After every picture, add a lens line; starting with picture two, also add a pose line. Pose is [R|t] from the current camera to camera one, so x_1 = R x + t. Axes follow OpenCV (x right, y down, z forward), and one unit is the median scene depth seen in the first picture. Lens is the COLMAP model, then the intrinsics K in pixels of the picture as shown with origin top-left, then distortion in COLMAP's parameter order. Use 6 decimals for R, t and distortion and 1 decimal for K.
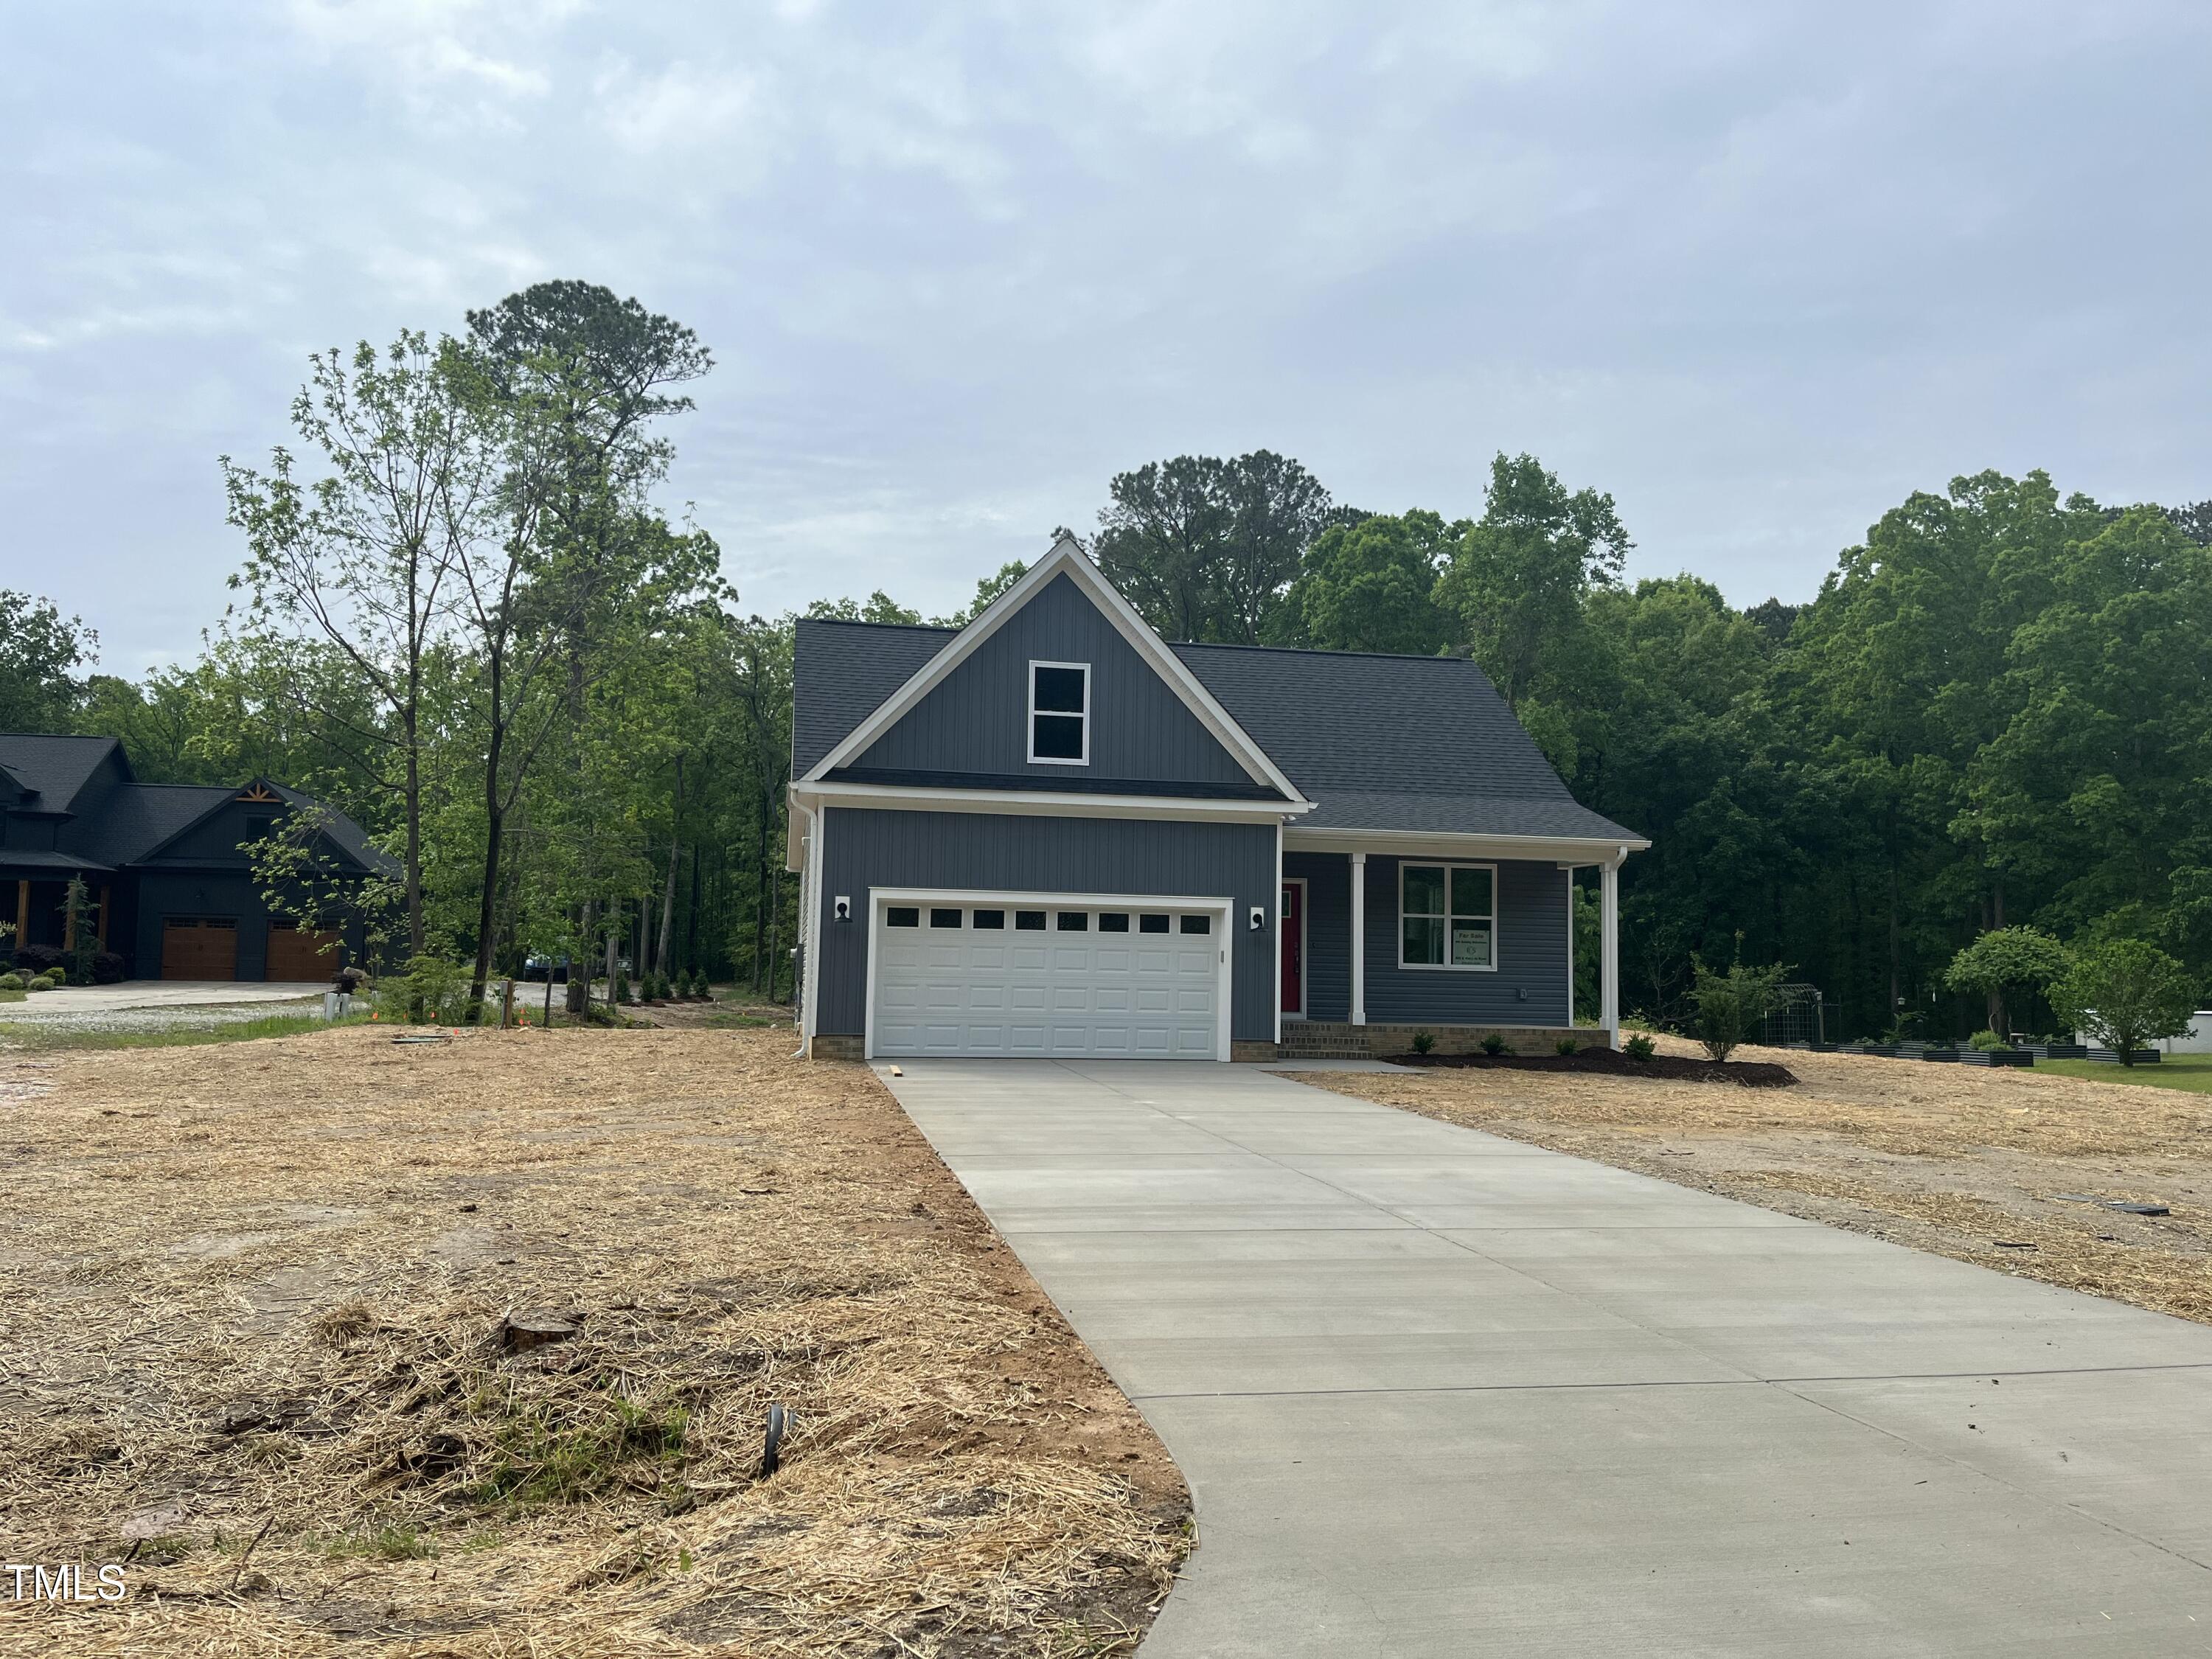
lens RADIAL K [[1674.4, 0, 1100.1], [0, 1674.4, 827.1], [0, 0, 1]] dist [0.058719, -0.078903]
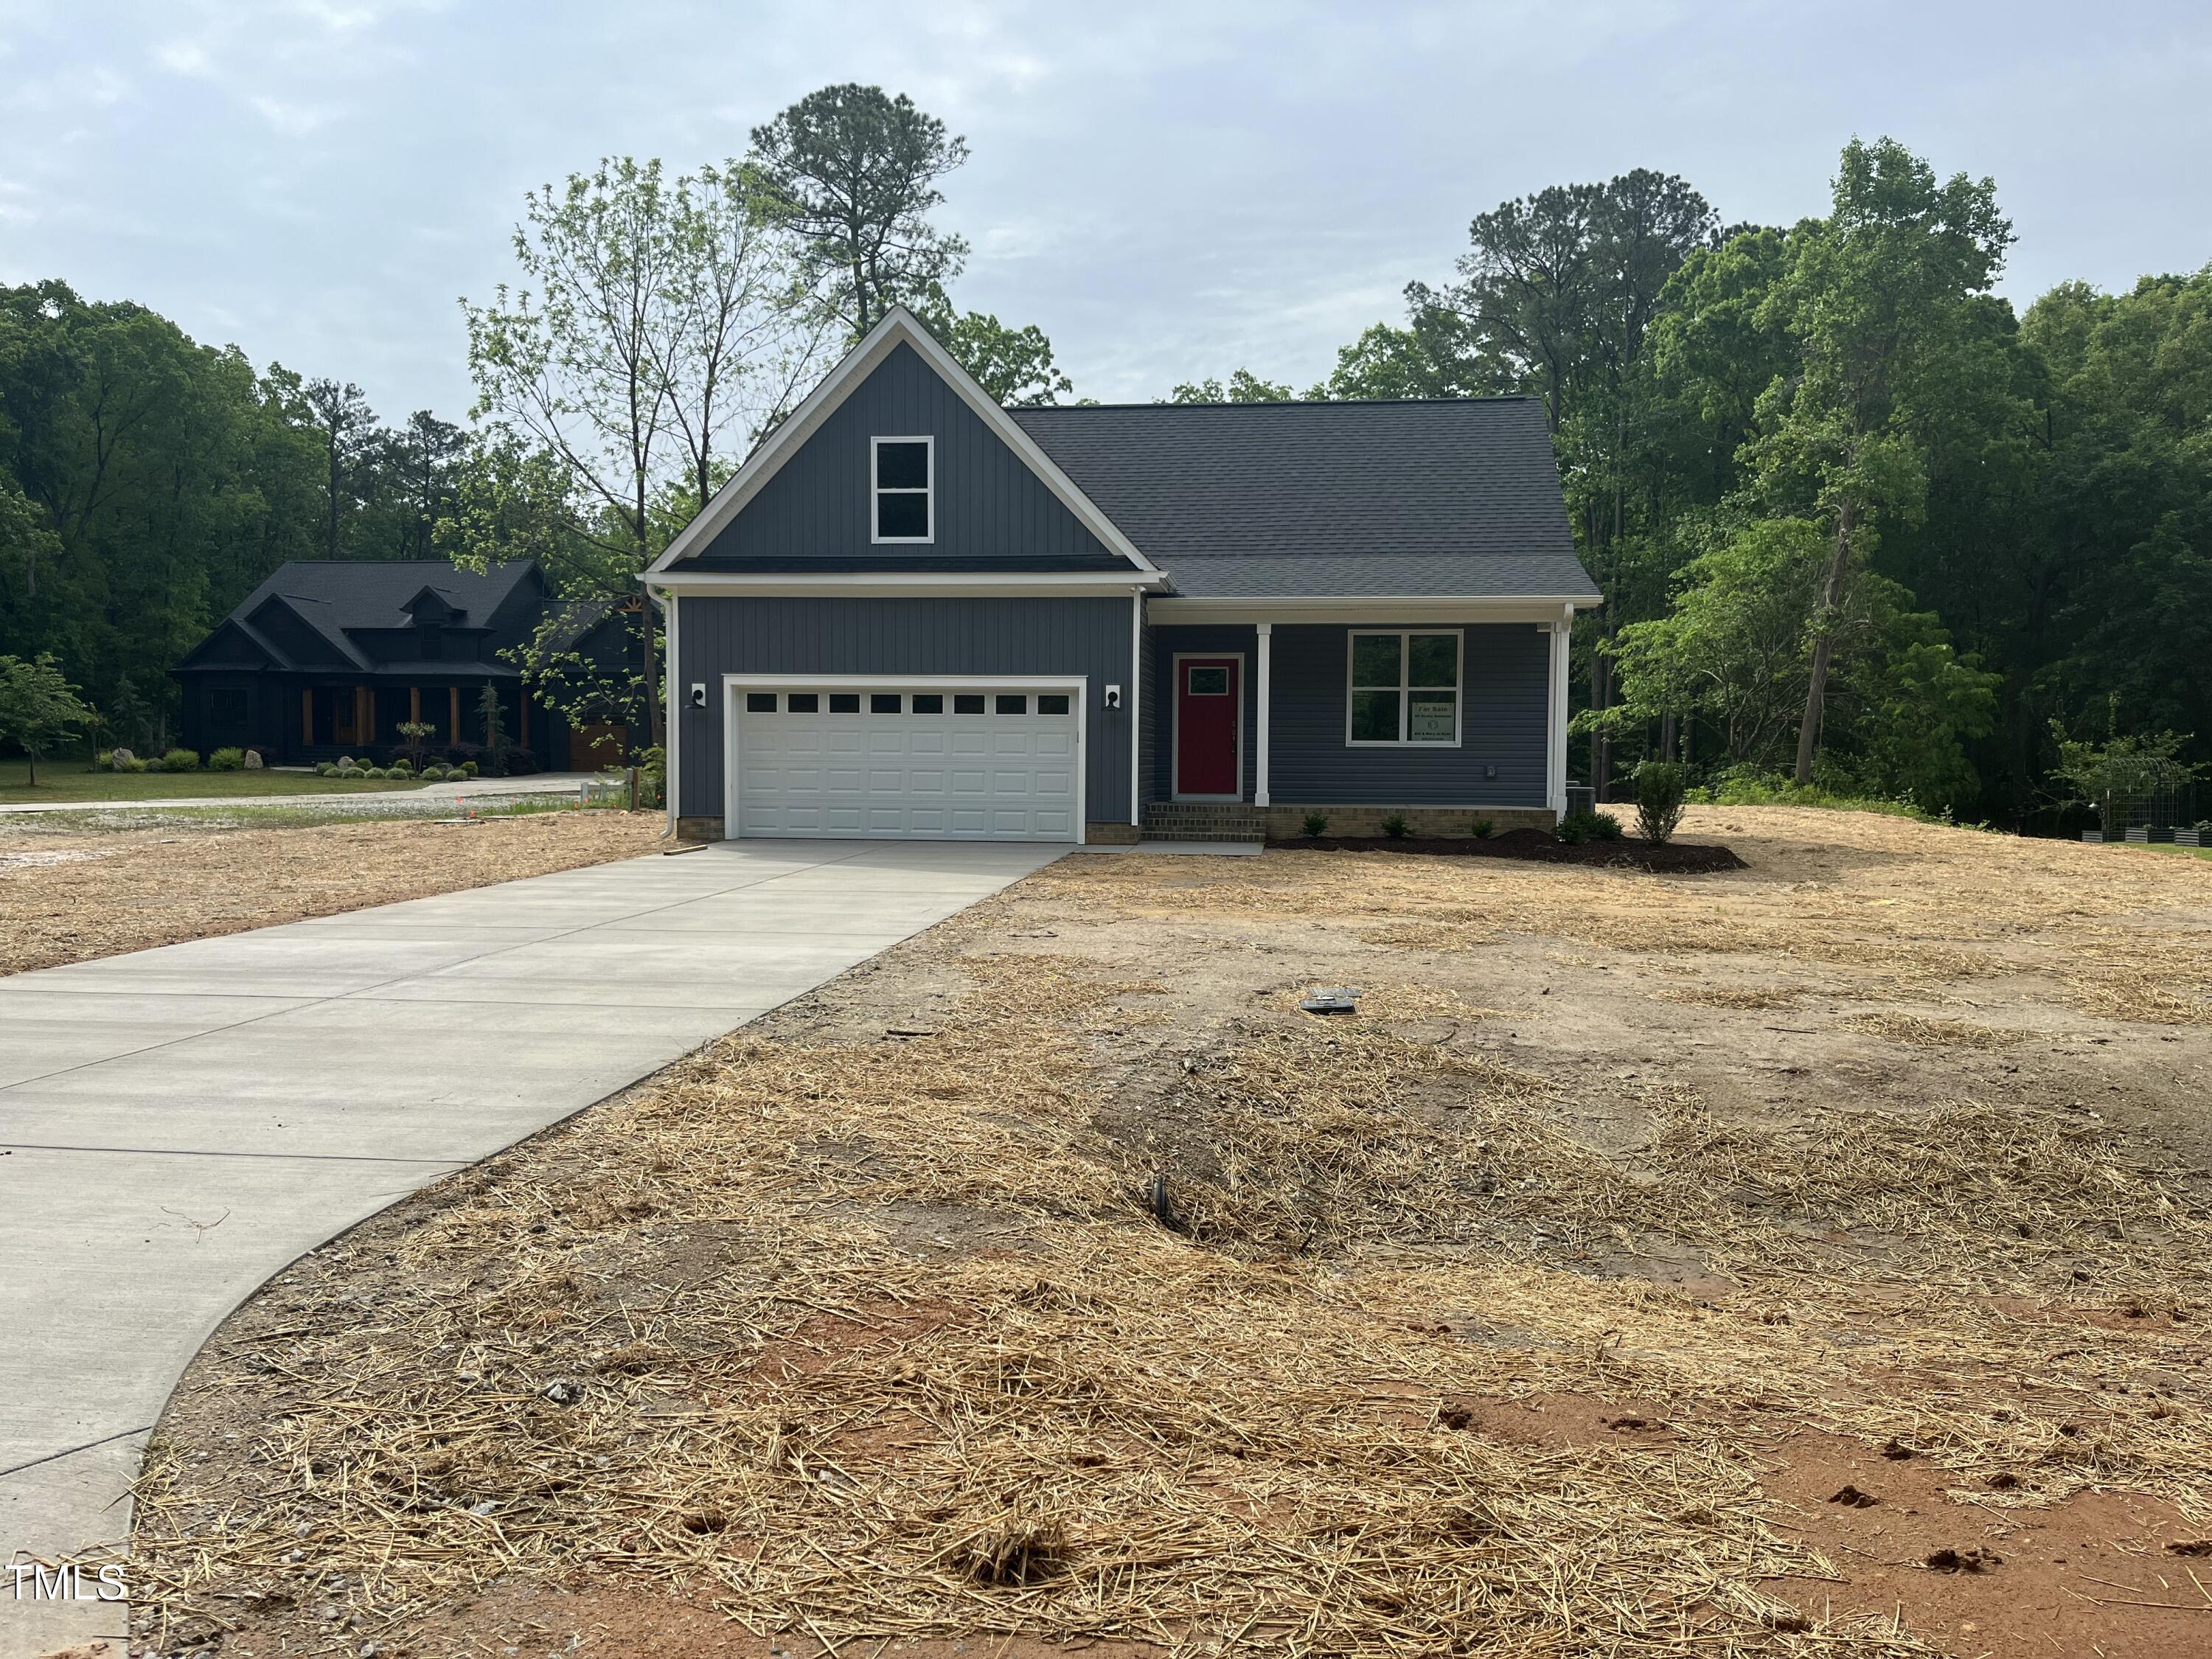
lens RADIAL K [[1674.4, 0, 1084.4], [0, 1674.4, 818.7], [0, 0, 1]] dist [0.058719, -0.078903]
pose [[0.947954, -0.000226, -0.318406, 0.157138], [0.038560, 0.992721, 0.114097, 0.005845], [0.316063, -0.120437, 0.941063, 0.035106]]
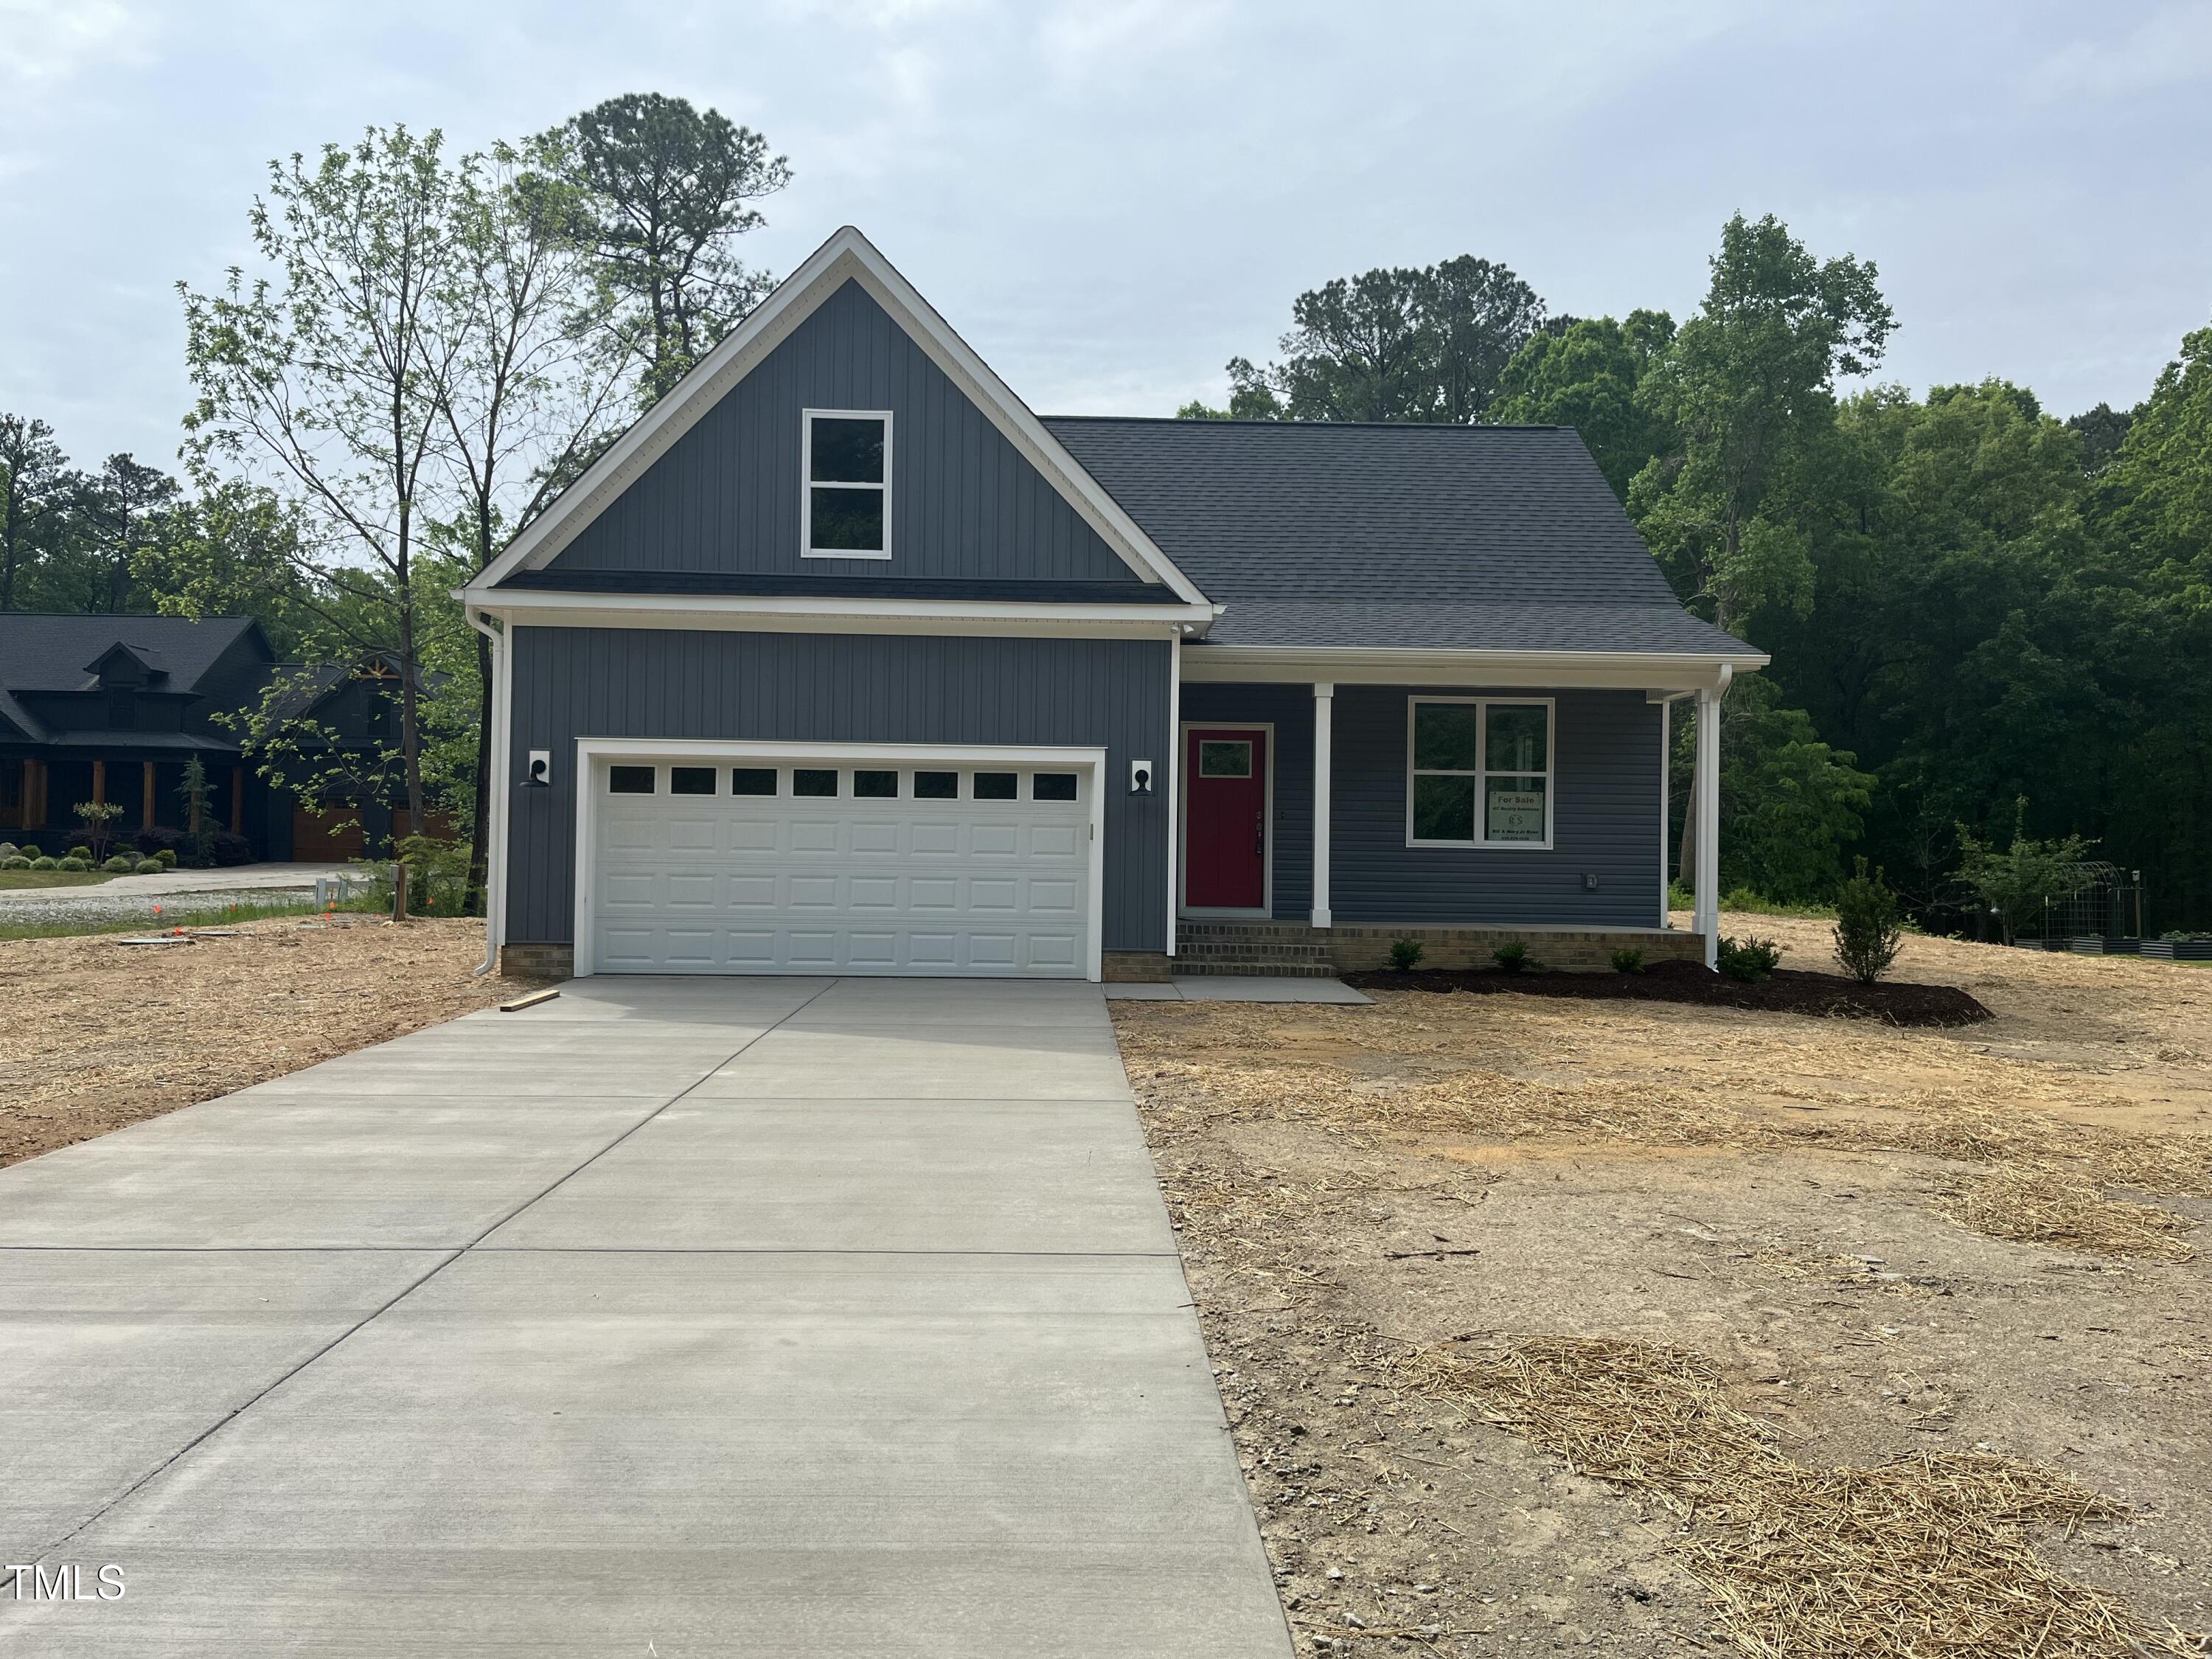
lens RADIAL K [[1674.4, 0, 1091.0], [0, 1674.4, 807.5], [0, 0, 1]] dist [0.058719, -0.078903]
pose [[0.985390, -0.008469, -0.170103, 0.078169], [0.018772, 0.998078, 0.059053, 0.010747], [0.169276, -0.061383, 0.983655, 0.129777]]
